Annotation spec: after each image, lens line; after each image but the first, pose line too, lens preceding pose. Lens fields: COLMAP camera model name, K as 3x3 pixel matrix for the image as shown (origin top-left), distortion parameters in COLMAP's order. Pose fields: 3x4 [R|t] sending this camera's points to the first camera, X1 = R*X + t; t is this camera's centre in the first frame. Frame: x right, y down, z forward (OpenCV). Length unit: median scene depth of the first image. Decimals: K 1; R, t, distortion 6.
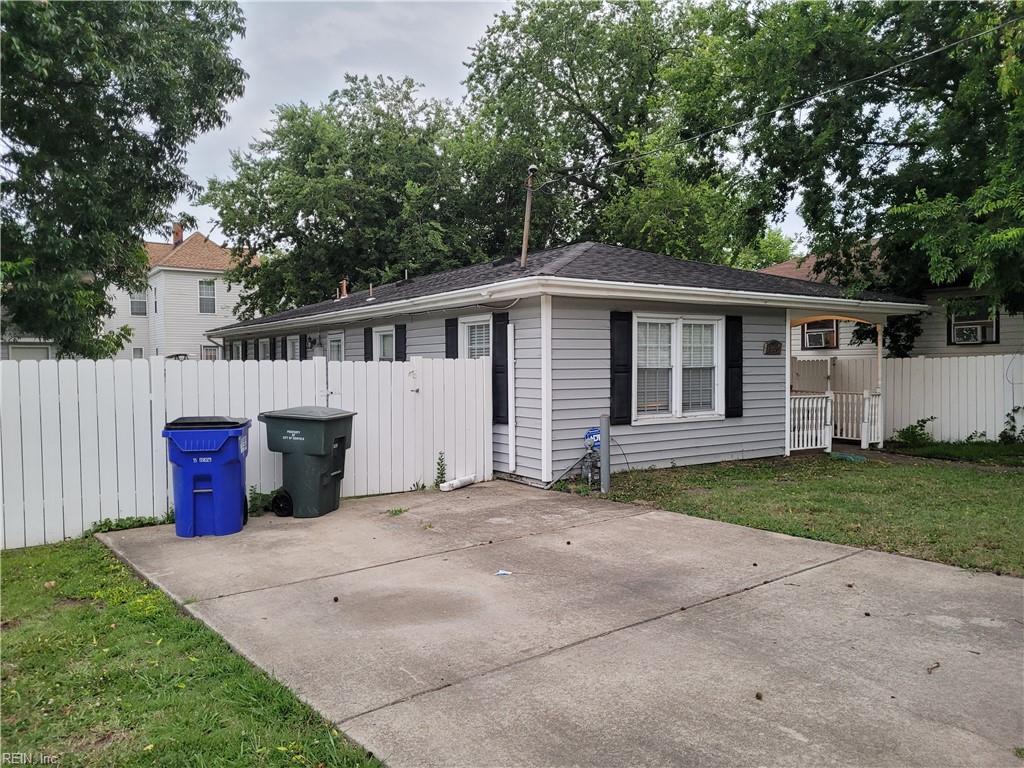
lens RADIAL K [[796.6, 0, 504.6], [0, 796.6, 382.7], [0, 0, 1]] dist [0.030520, -0.005246]
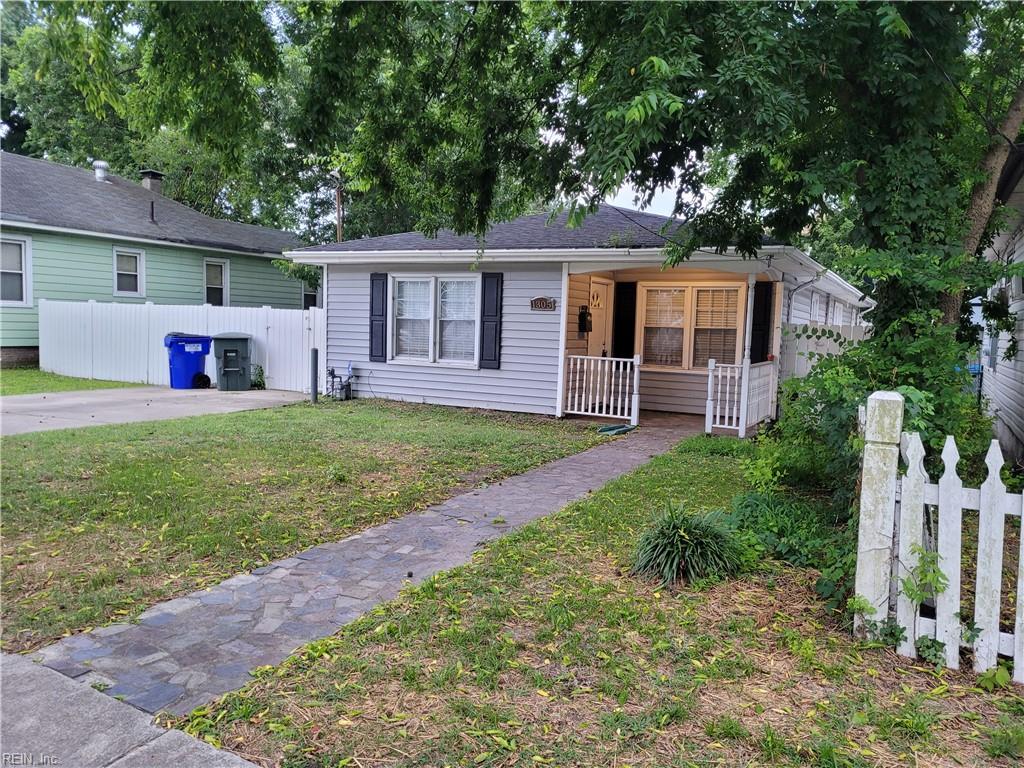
lens RADIAL K [[796.6, 0, 504.6], [0, 796.6, 382.7], [0, 0, 1]] dist [0.030520, -0.005246]
pose [[0.449820, 0.095392, -0.888011, 1.264122], [-0.045353, 0.995437, 0.083958, -0.028524], [0.891967, 0.002508, 0.452093, 0.550049]]
